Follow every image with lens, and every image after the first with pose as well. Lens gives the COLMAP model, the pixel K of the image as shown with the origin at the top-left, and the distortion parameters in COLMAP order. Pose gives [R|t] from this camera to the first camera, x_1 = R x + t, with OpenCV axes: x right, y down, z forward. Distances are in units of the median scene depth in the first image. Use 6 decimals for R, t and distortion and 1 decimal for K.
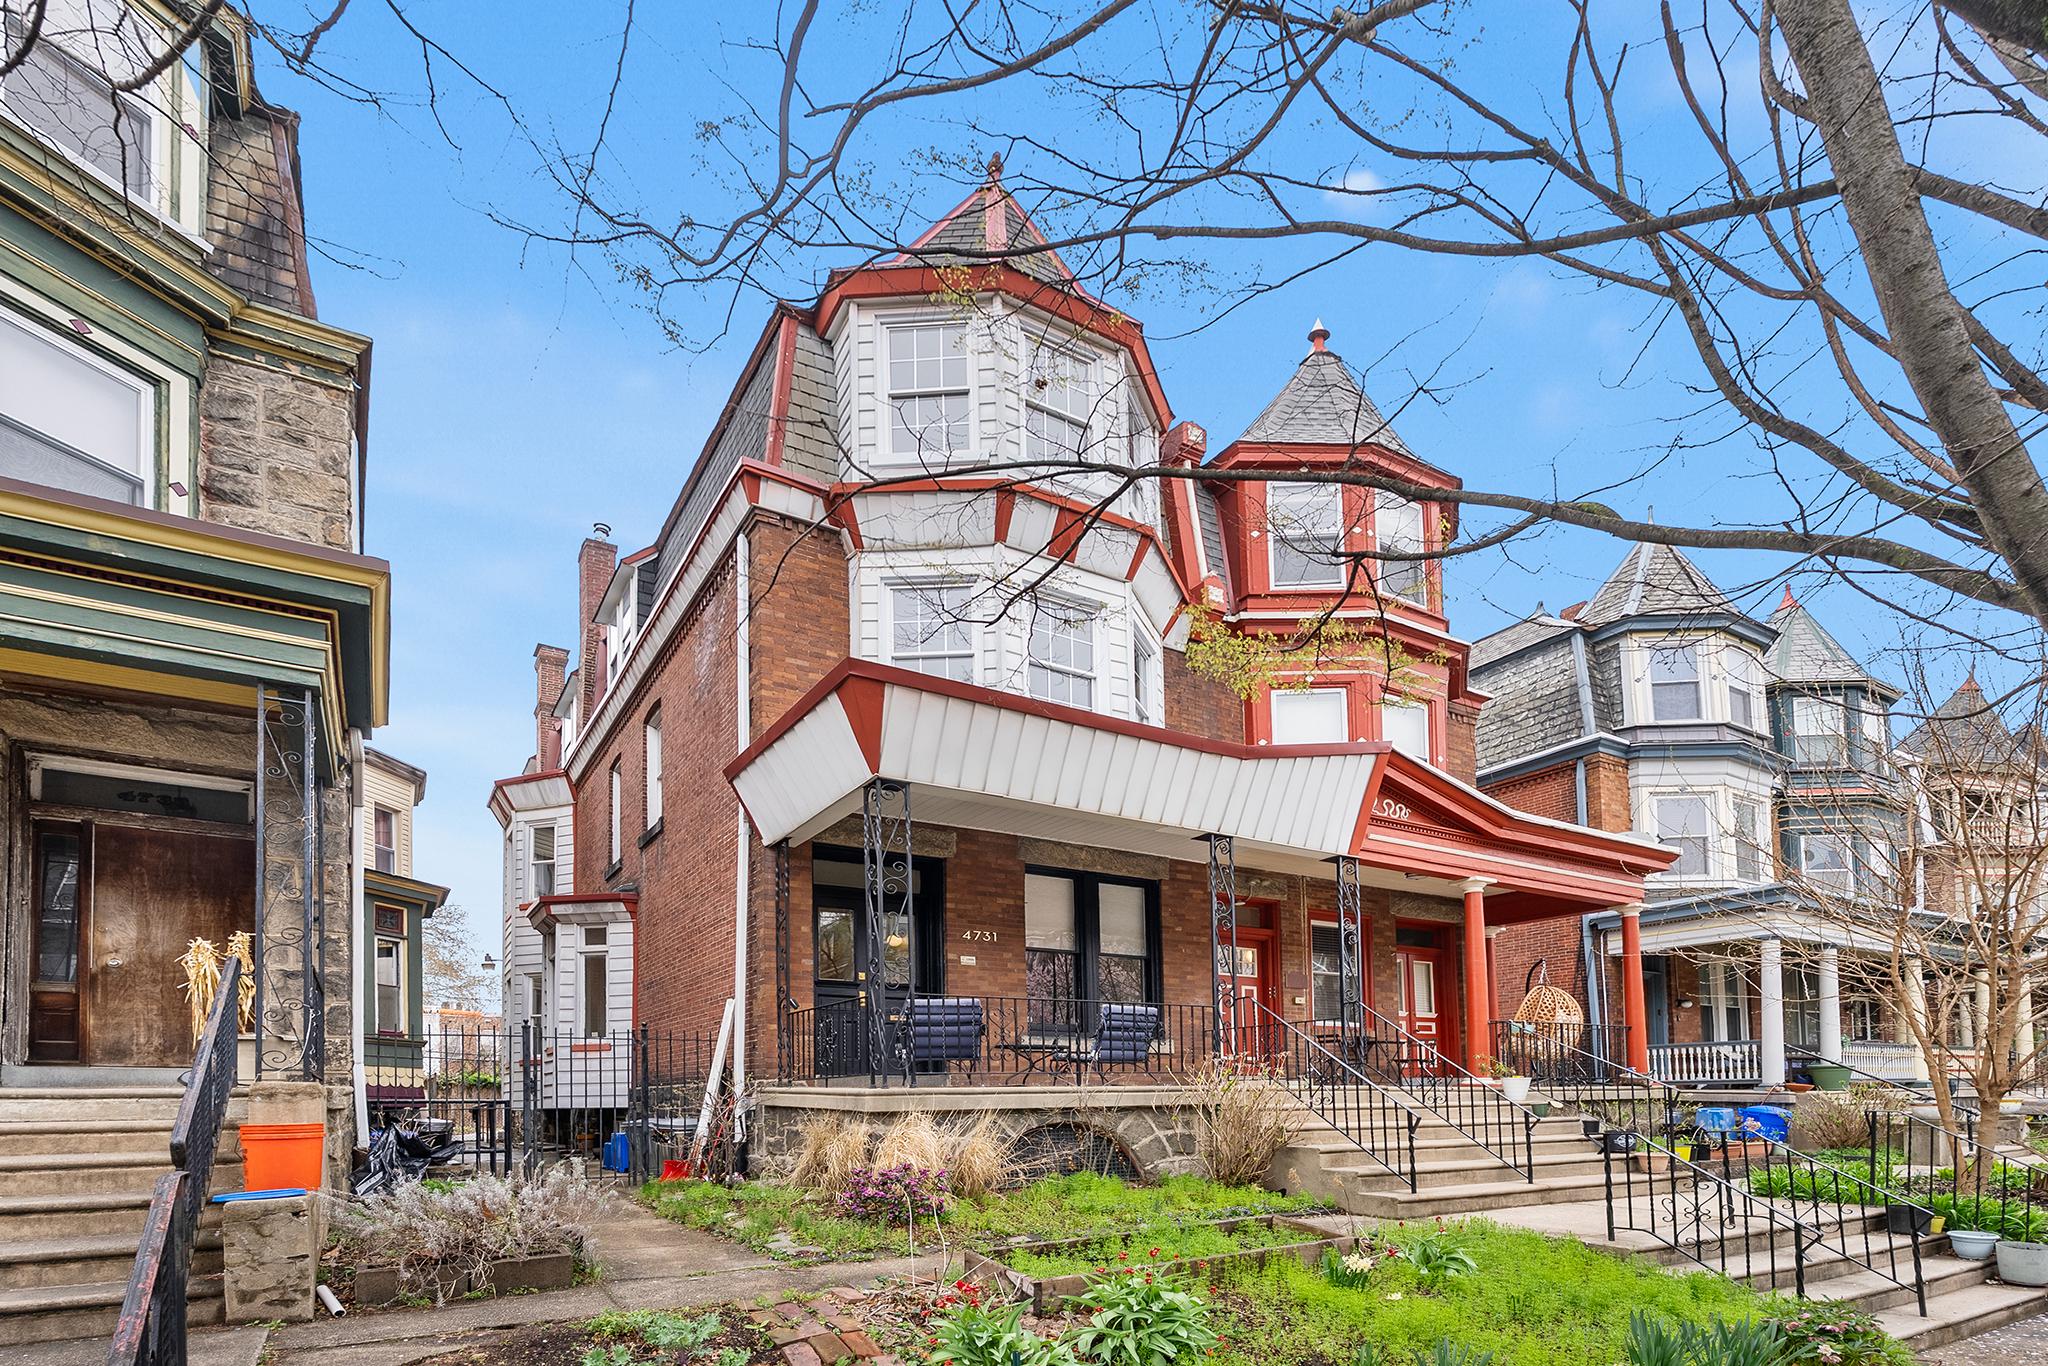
lens RADIAL K [[945.7, 0, 1018.8], [0, 945.7, 708.6], [0, 0, 1]] dist [-0.002094, 0.000041]
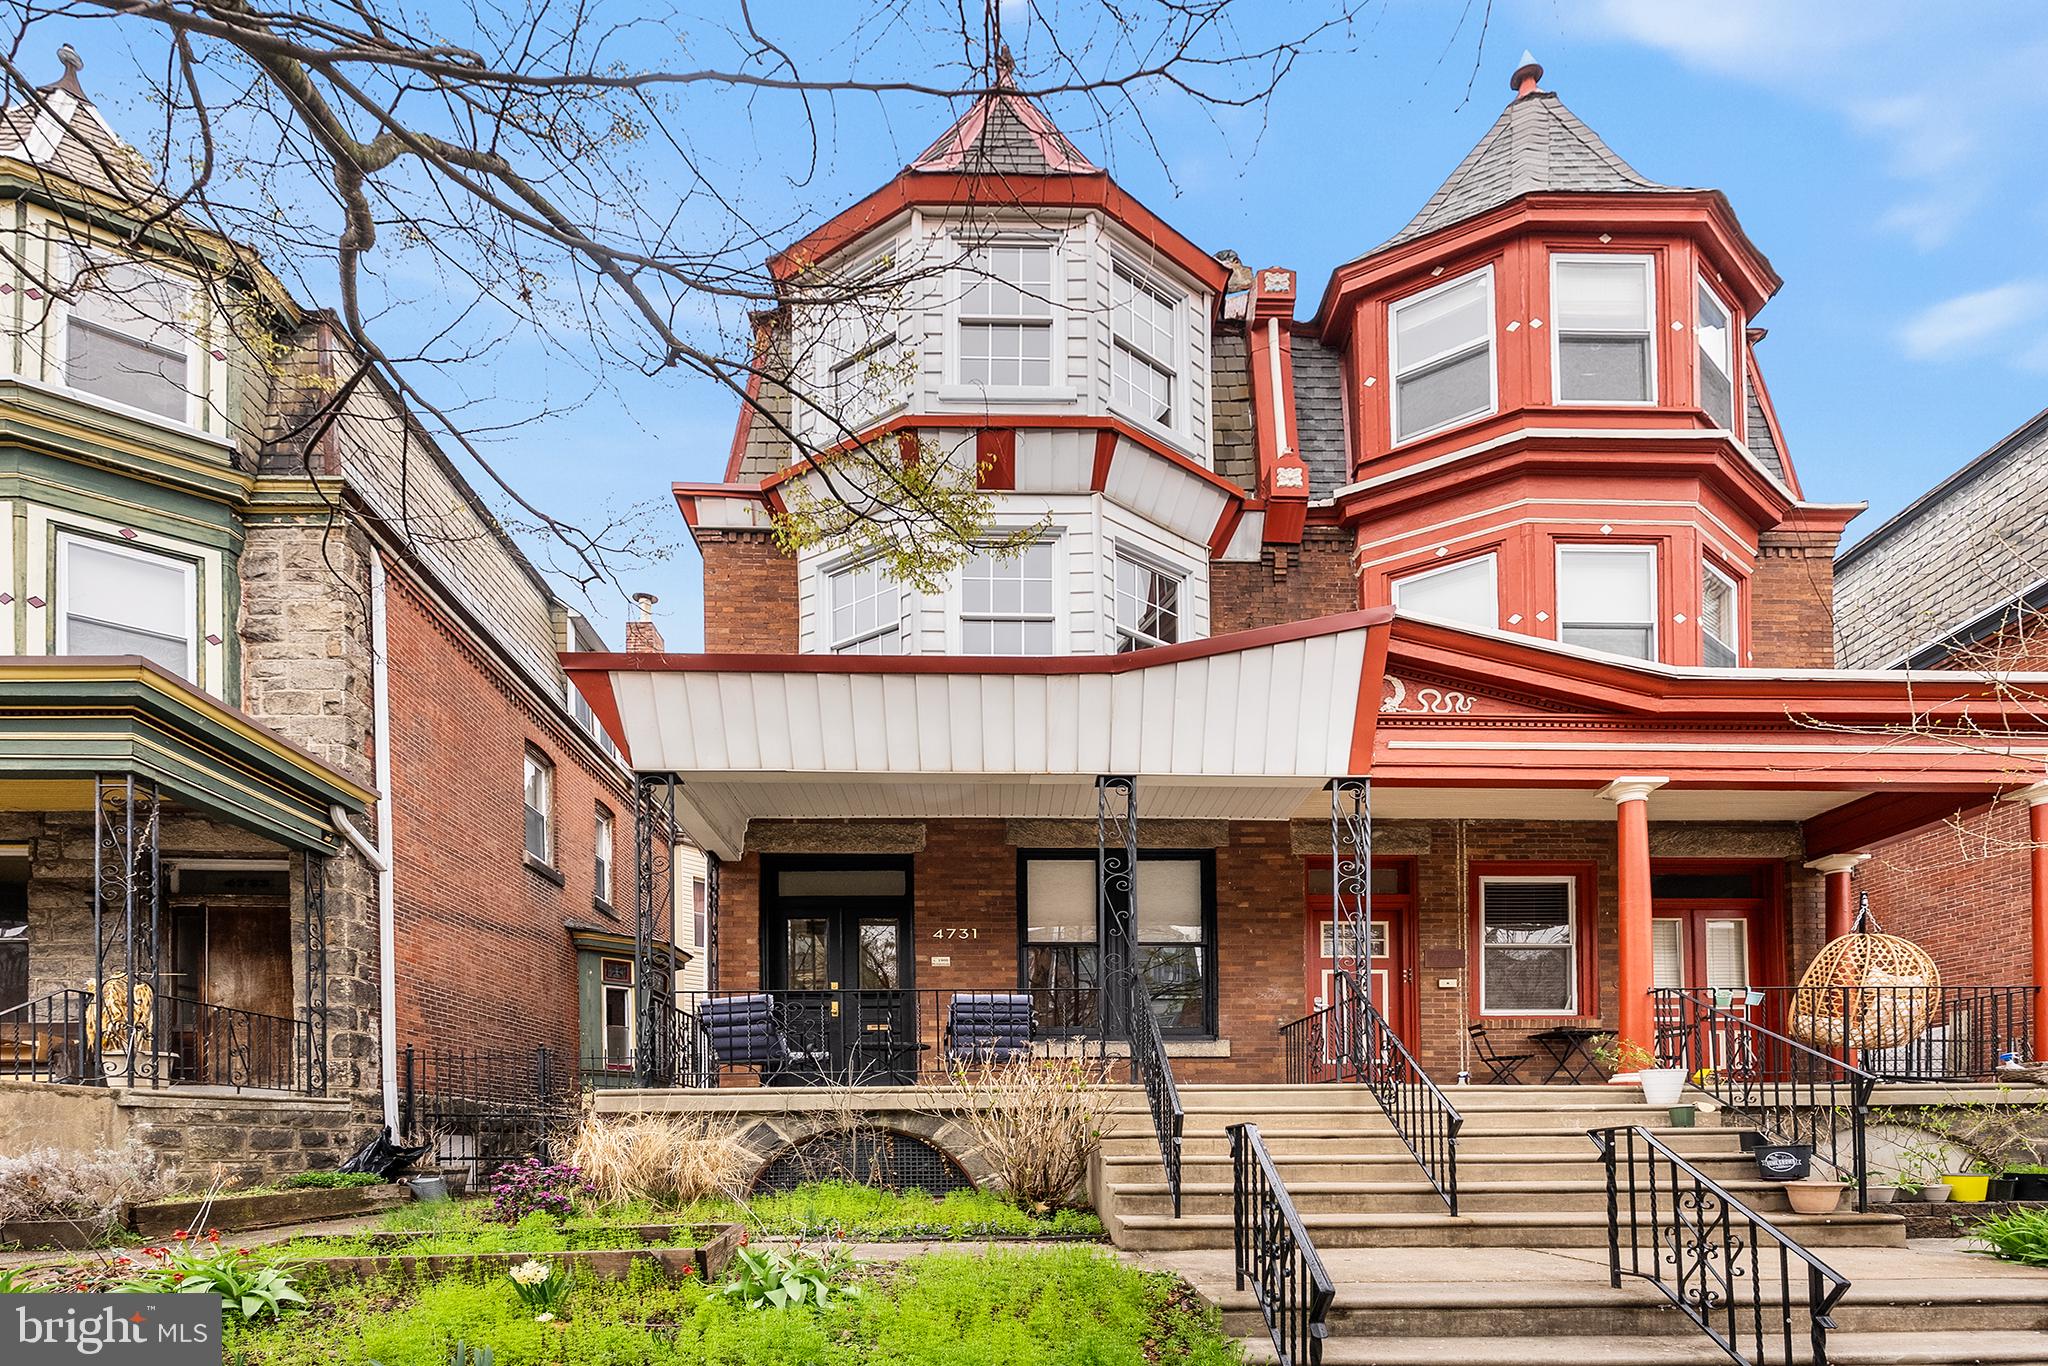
lens RADIAL K [[992.6, 0, 1024.0], [0, 992.6, 805.8], [0, 0, 1]] dist [-0.002735, -0.000803]
pose [[0.876368, -0.152181, -0.456968, 0.458677], [0.182841, 0.982866, 0.023333, 0.111035], [0.445587, -0.104001, 0.889177, 0.207216]]
